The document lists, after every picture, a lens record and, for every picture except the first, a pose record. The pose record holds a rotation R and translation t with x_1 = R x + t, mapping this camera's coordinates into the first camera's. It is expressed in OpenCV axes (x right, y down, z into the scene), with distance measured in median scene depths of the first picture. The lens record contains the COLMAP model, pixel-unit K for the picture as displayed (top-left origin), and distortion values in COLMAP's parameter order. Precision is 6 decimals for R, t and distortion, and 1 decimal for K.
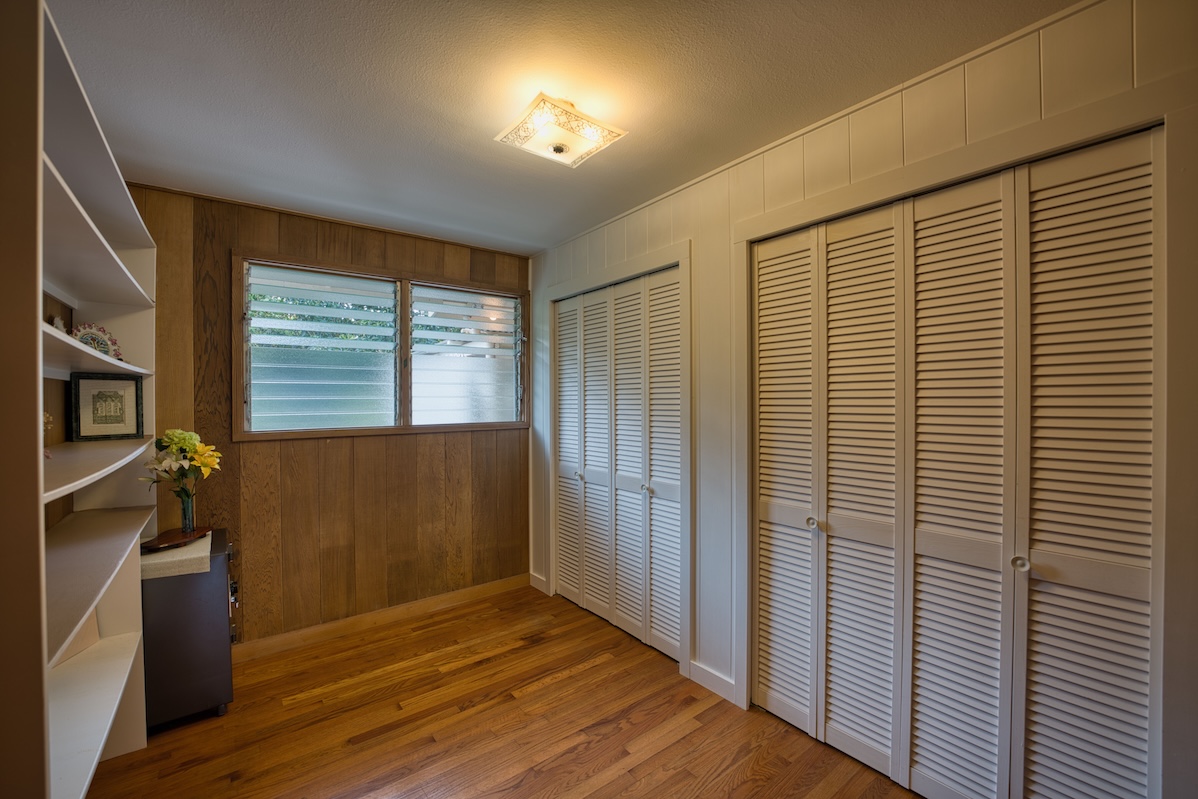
lens RADIAL K [[485.2, 0, 595.0], [0, 485.2, 405.2], [0, 0, 1]] dist [-0.030023, 0.005083]
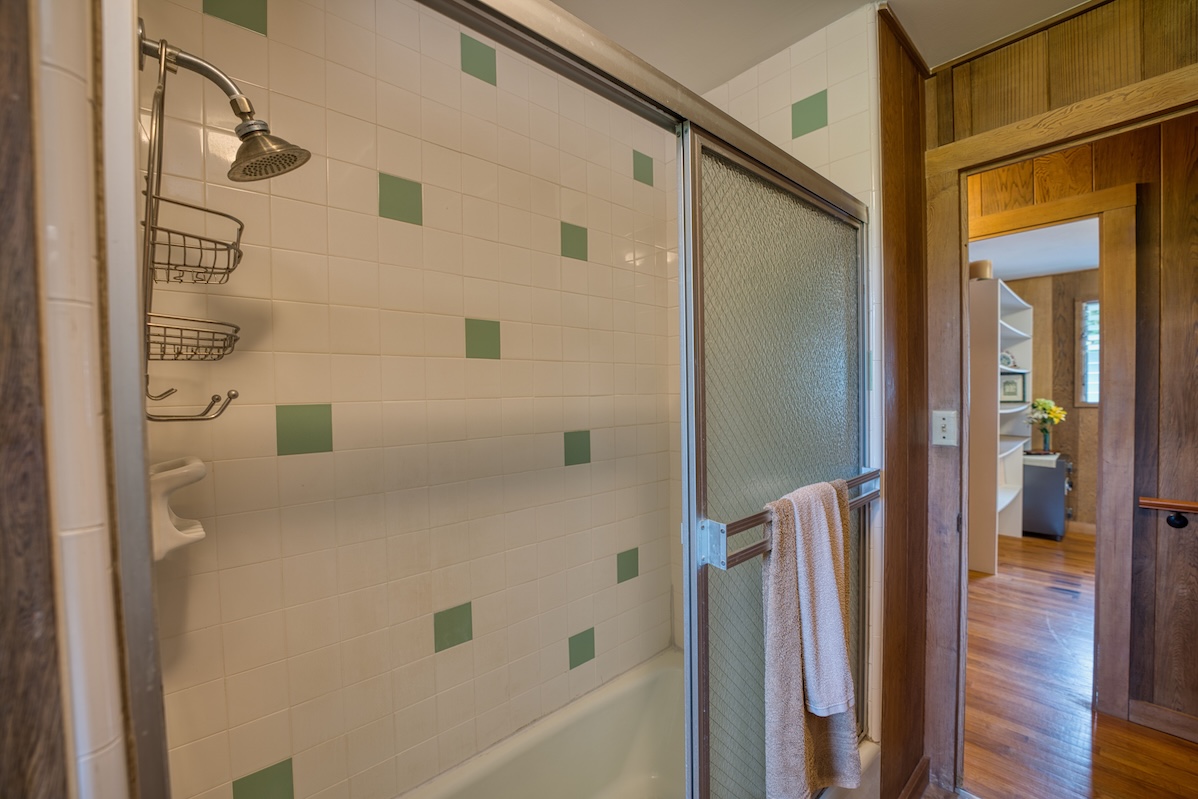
lens RADIAL K [[485.2, 0, 595.0], [0, 485.2, 405.2], [0, 0, 1]] dist [-0.030023, 0.005083]
pose [[0.069804, 0.024656, -0.997256, 0.959180], [0.006866, 0.999659, 0.025196, 0.014517], [0.997537, -0.008605, 0.069611, -0.994017]]
